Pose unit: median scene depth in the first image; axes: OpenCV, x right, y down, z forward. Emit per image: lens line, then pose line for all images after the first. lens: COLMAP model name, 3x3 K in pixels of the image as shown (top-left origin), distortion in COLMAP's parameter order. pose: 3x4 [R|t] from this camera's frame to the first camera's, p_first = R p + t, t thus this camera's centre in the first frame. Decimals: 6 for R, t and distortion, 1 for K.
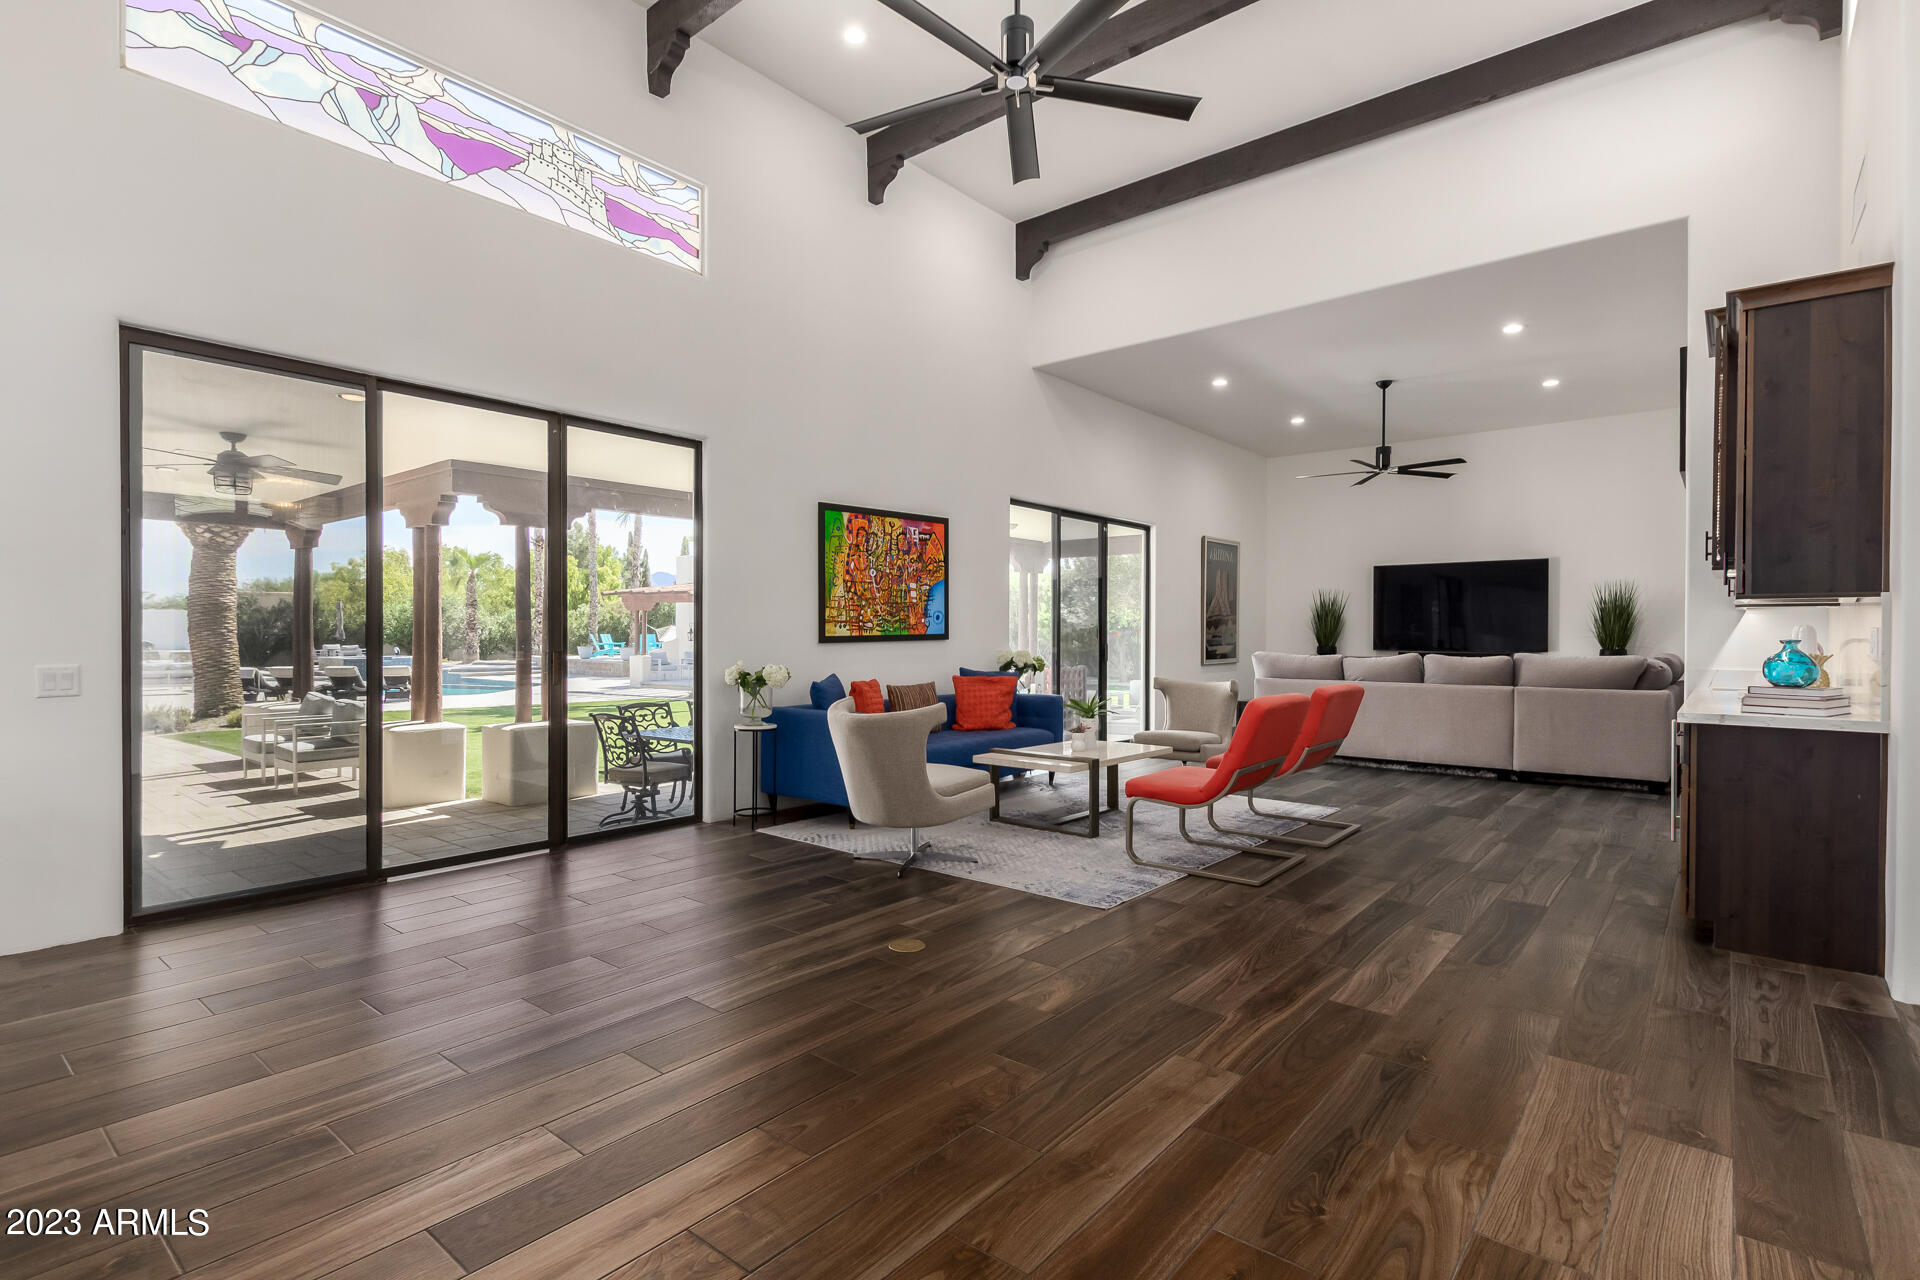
lens RADIAL K [[919.5, 0, 1008.0], [0, 919.5, 637.8], [0, 0, 1]] dist [0.001118, -0.000226]
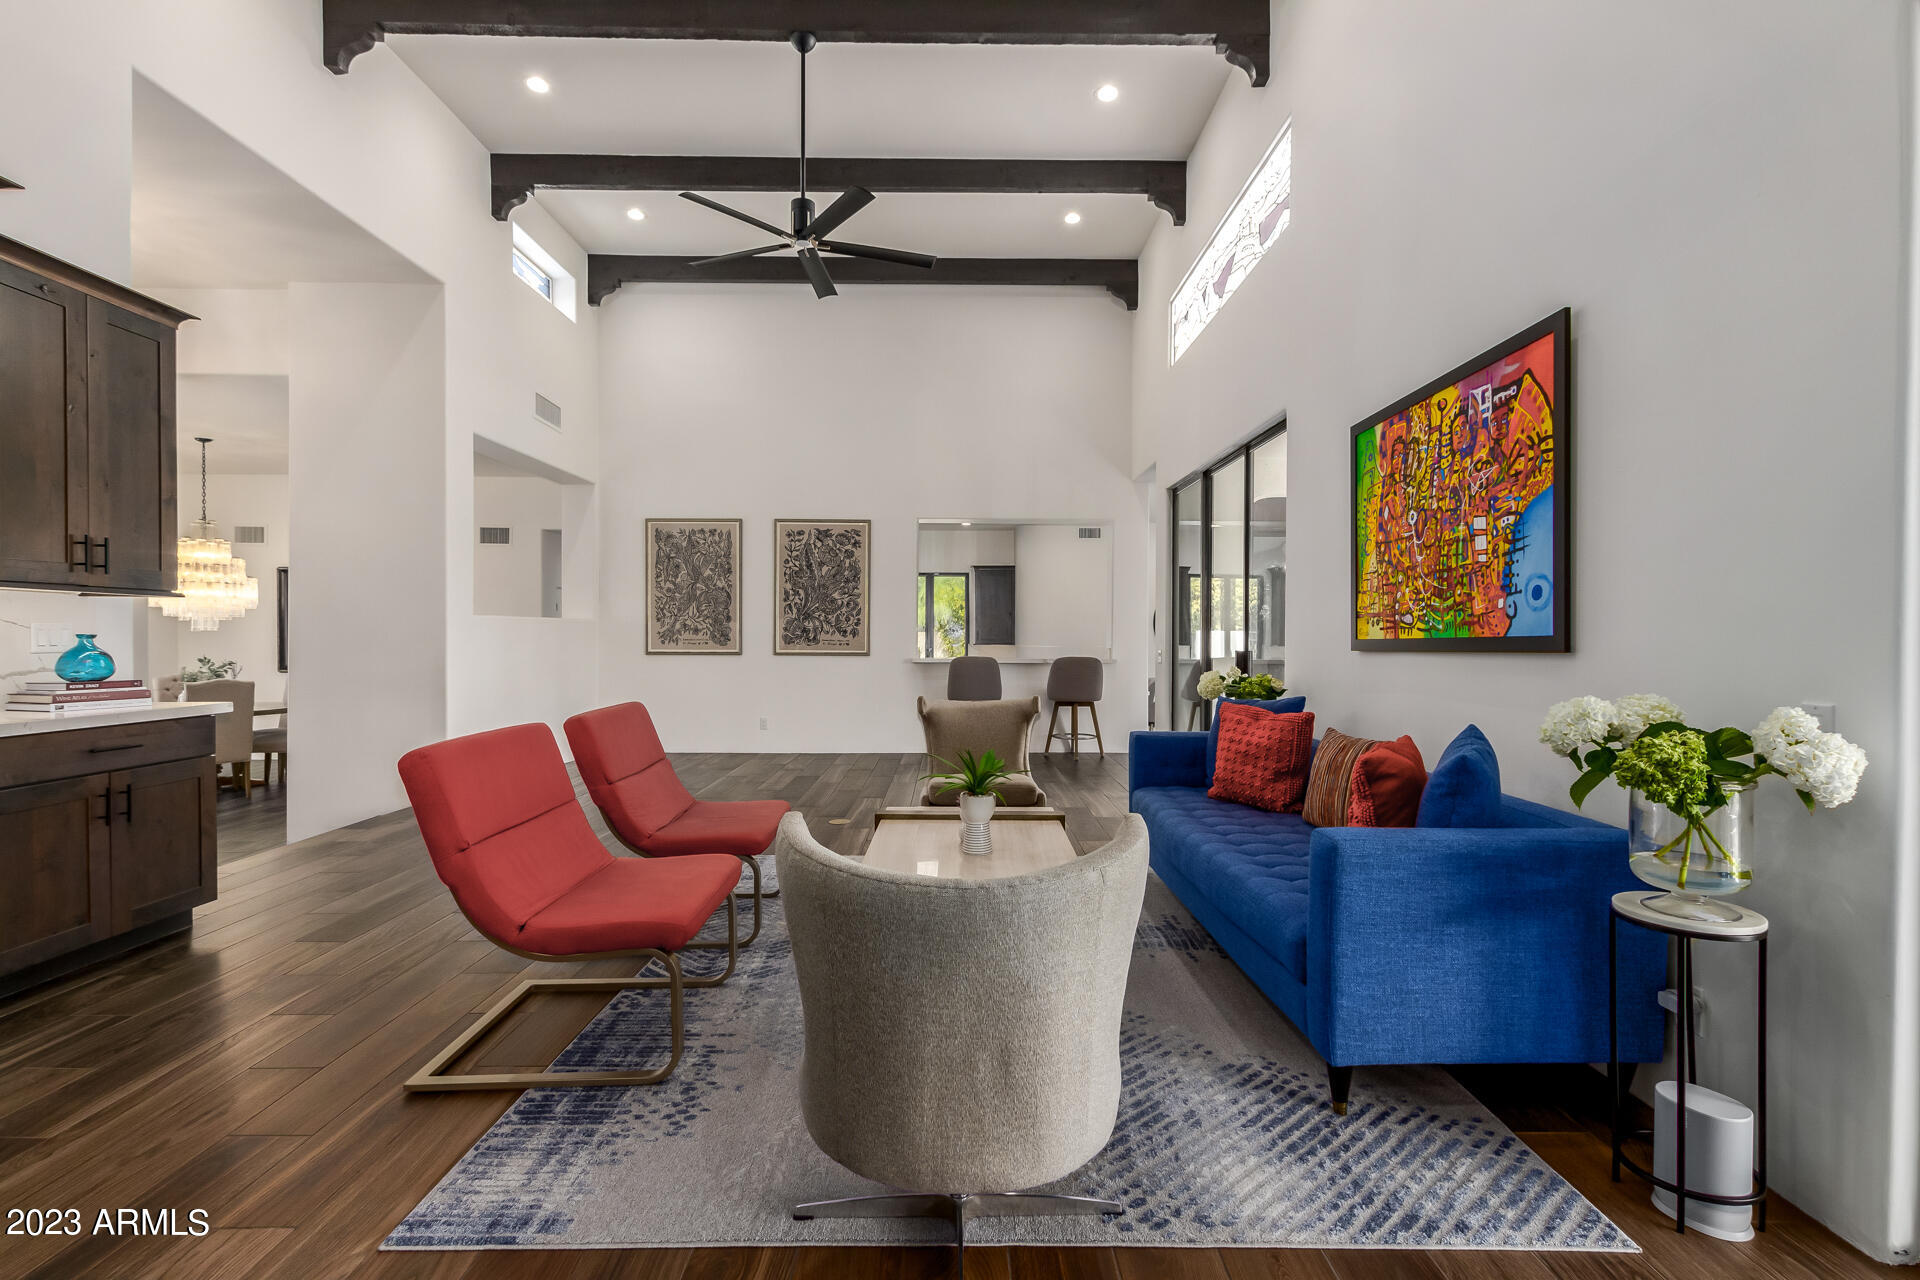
lens RADIAL K [[888.3, 0, 955.5], [0, 888.3, 642.3], [0, 0, 1]] dist [0.004769, 0.000186]
pose [[-0.787445, -0.000920, -0.616384, 0.363287], [-0.008423, 0.999922, 0.009268, -0.003183], [0.616327, 0.012490, -0.787391, 1.242345]]
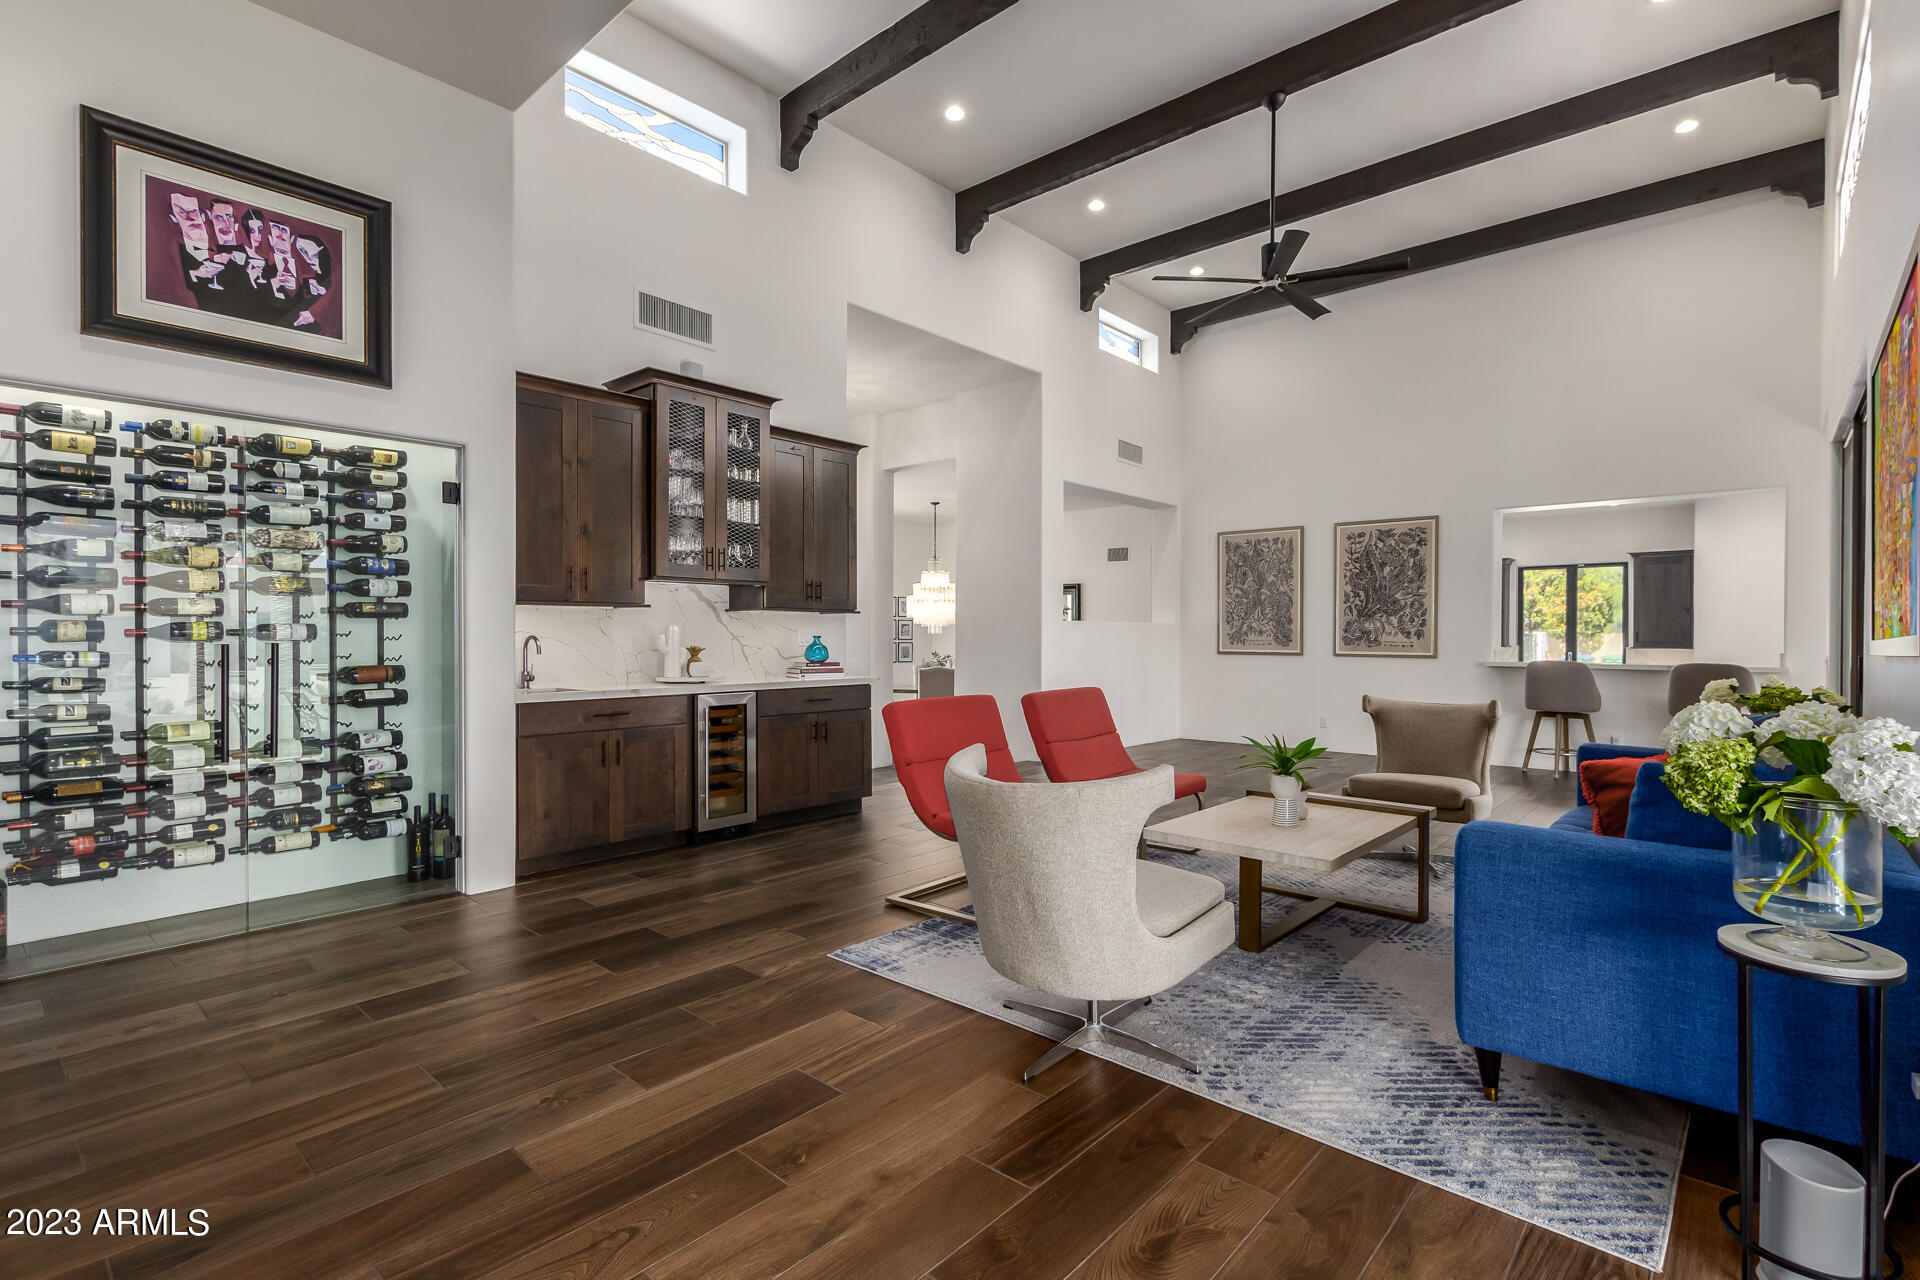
lens RADIAL K [[877.6, 0, 960.0], [0, 877.6, 640.0], [0, 0, 1]] dist [0.006936, -0.004346]
pose [[-0.997453, -0.006099, 0.071065, 0.232423], [-0.005426, 0.999939, 0.009656, -0.004003], [-0.071120, 0.009246, -0.997425, 1.412752]]
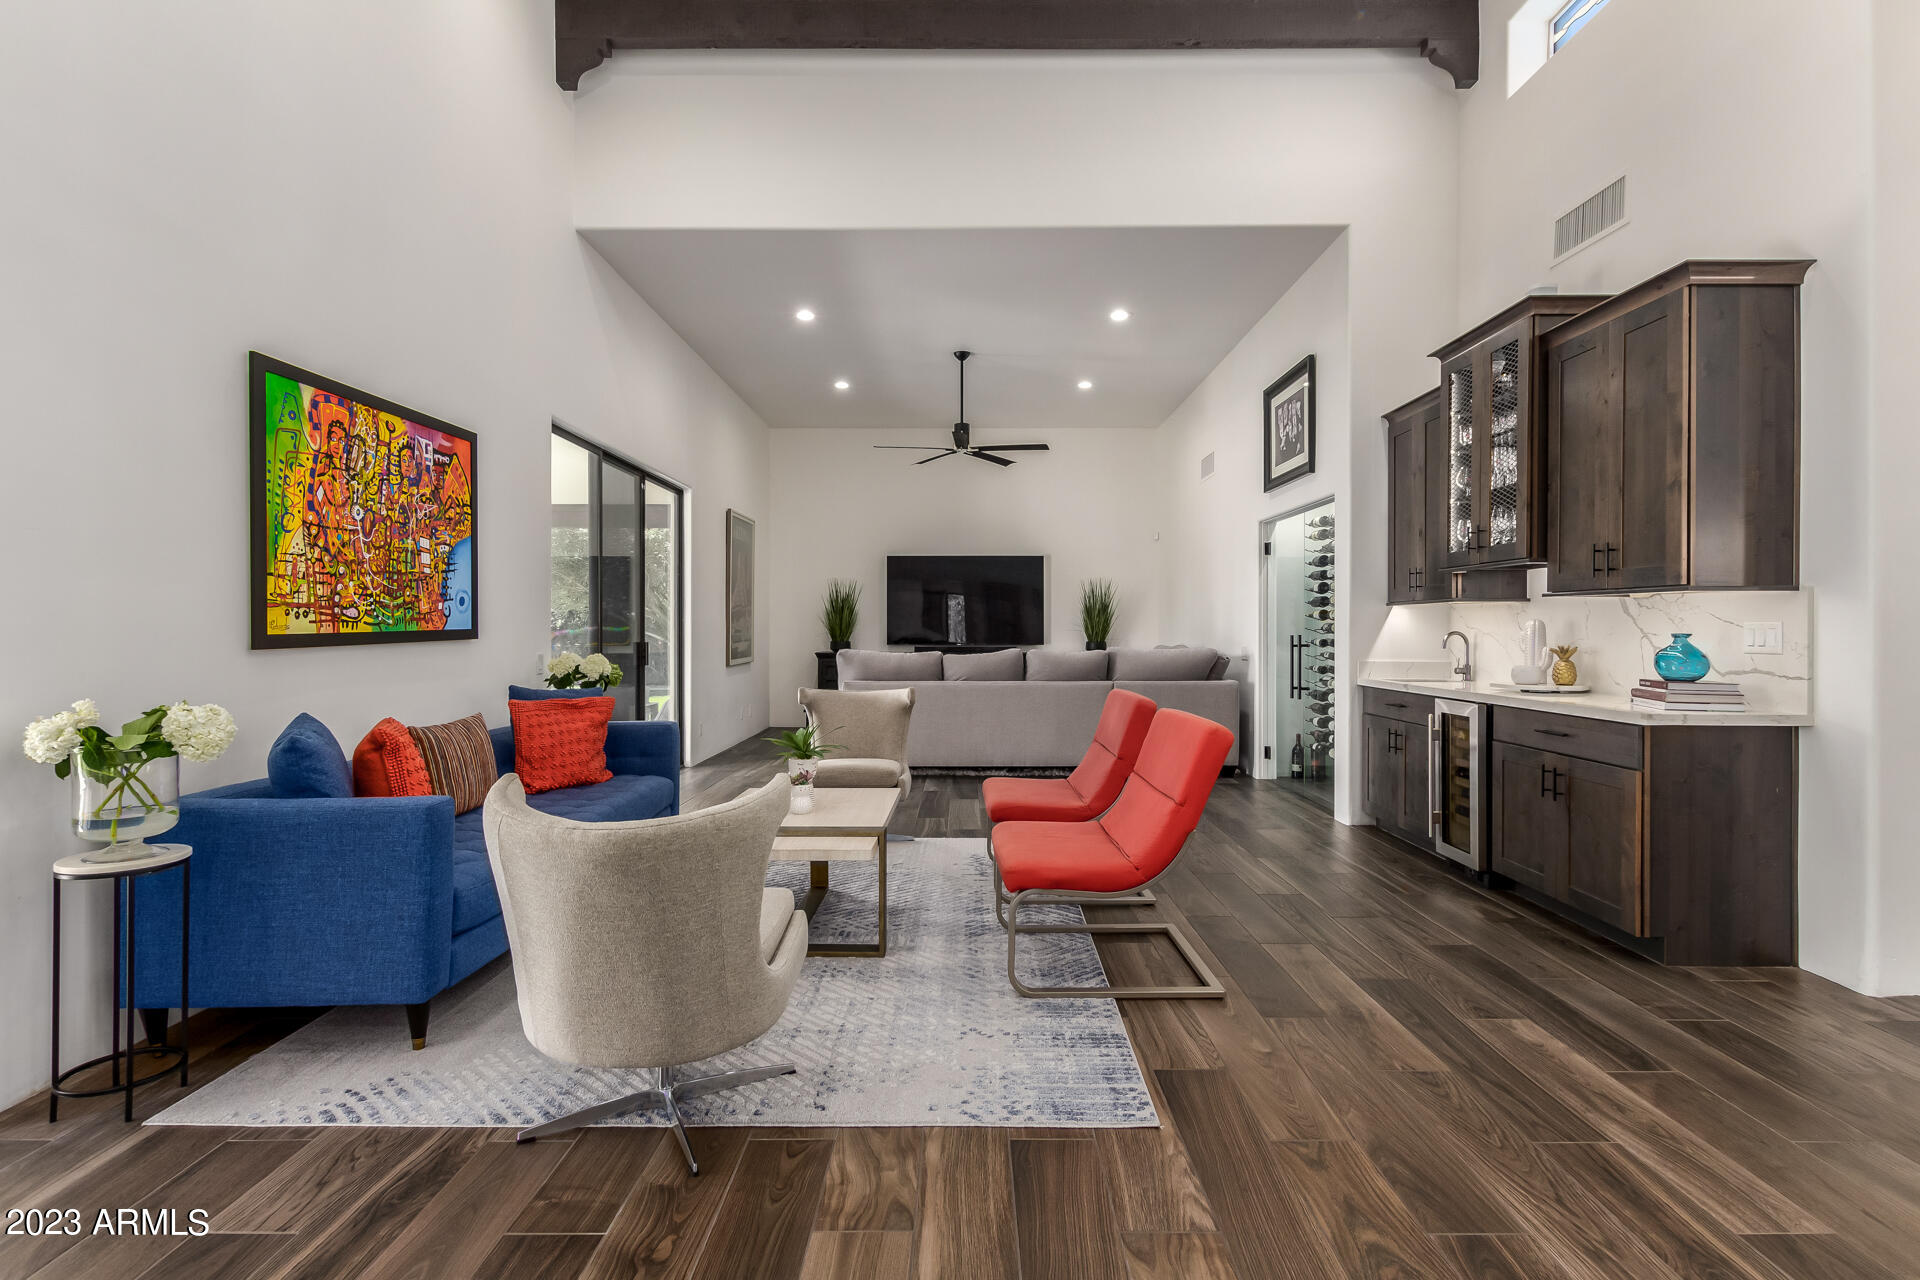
lens RADIAL K [[902.9, 0, 966.2], [0, 902.9, 633.5], [0, 0, 1]] dist [0.004779, 0.000682]
pose [[0.791092, -0.005699, 0.611671, -0.189694], [0.004112, 0.999984, 0.003999, -0.002653], [-0.611684, -0.000648, 0.791102, 0.383601]]
